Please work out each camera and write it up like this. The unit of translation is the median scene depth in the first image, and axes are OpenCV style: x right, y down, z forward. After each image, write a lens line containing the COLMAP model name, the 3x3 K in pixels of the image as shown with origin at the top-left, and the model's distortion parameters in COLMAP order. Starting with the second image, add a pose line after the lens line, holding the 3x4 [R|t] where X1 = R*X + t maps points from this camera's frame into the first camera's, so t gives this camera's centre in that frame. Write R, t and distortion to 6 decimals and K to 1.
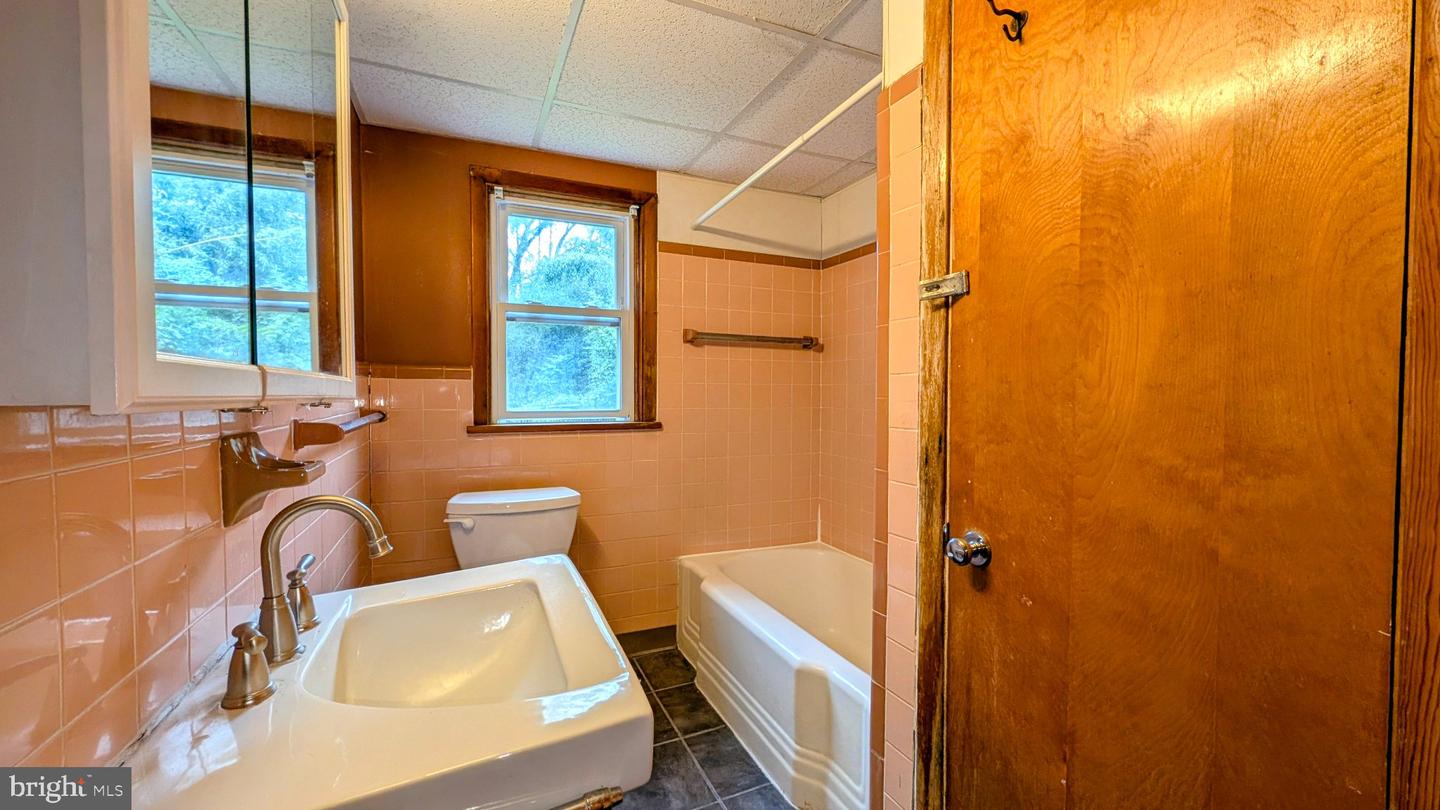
lens RADIAL K [[570.8, 0, 723.6], [0, 570.8, 403.4], [0, 0, 1]] dist [0.001956, 0.000356]
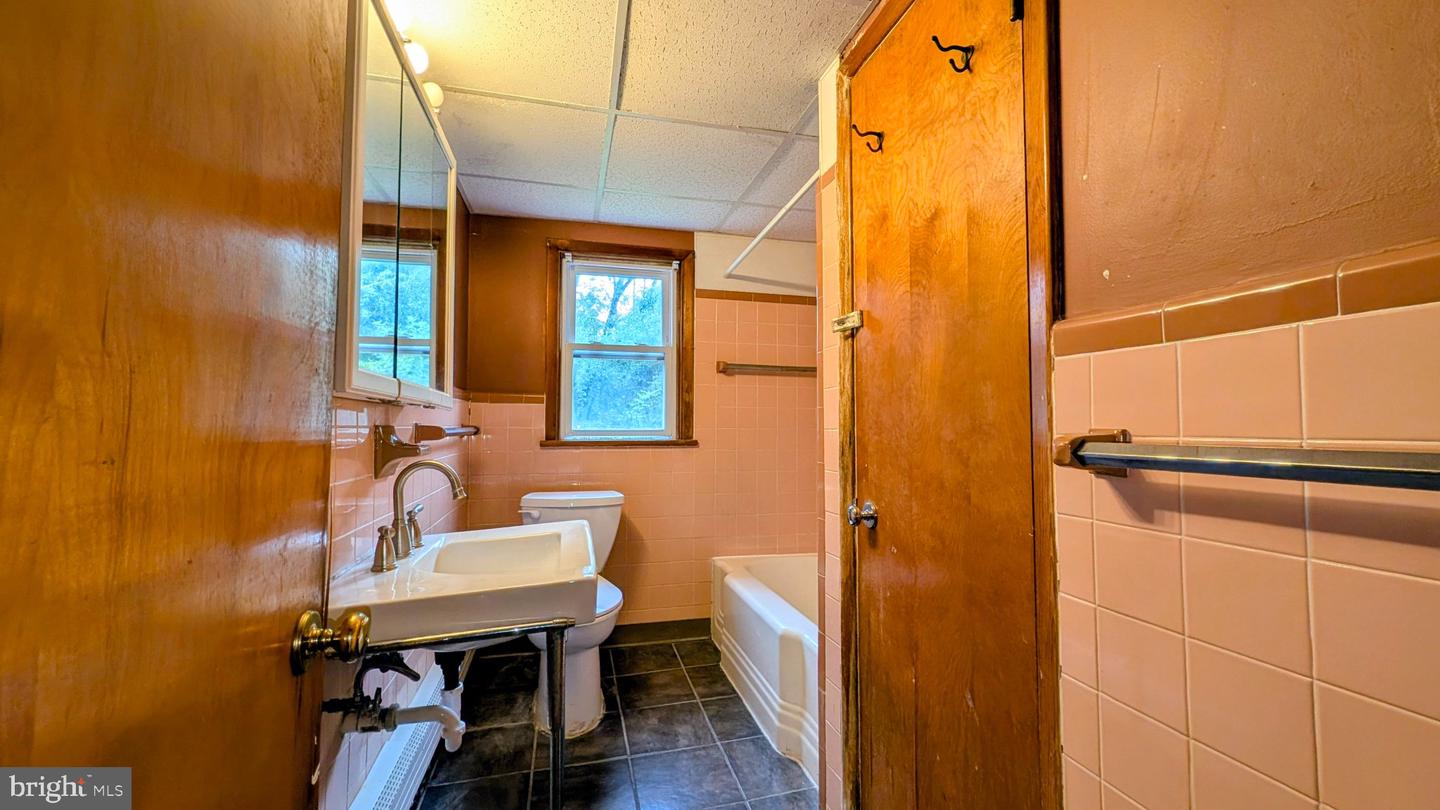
lens RADIAL K [[570.8, 0, 716.5], [0, 570.8, 399.9], [0, 0, 1]] dist [0.001956, 0.000356]
pose [[0.986103, -0.010076, -0.165828, 0.205478], [-0.001374, 0.997630, -0.068787, 0.050909], [0.166128, 0.068059, 0.983753, -0.258148]]
